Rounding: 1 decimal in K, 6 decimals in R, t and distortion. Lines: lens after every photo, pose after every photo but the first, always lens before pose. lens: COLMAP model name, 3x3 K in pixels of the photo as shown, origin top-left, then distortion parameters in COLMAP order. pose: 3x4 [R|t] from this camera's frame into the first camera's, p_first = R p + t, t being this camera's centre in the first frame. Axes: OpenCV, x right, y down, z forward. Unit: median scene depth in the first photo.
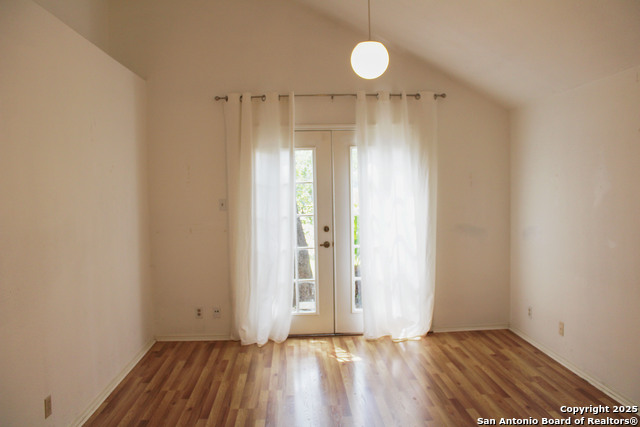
lens RADIAL K [[534.4, 0, 315.1], [0, 534.4, 213.8], [0, 0, 1]] dist [-0.150127, 0.119960]
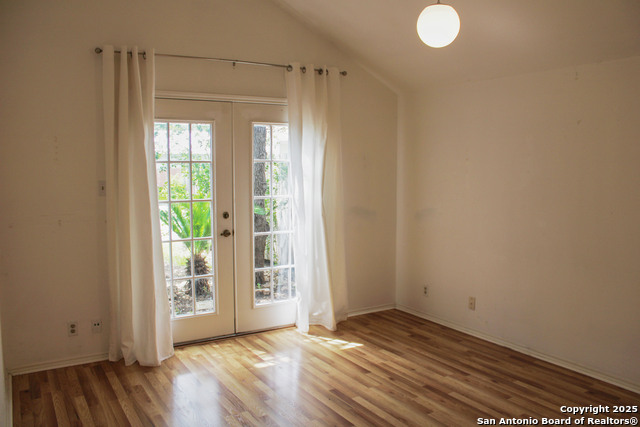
lens RADIAL K [[534.4, 0, 323.5], [0, 534.4, 209.5], [0, 0, 1]] dist [-0.150127, 0.119960]
pose [[0.871136, -0.021263, 0.490582, -0.269726], [0.008229, 0.999554, 0.028710, -0.004935], [-0.490973, -0.020973, 0.870922, 0.172599]]
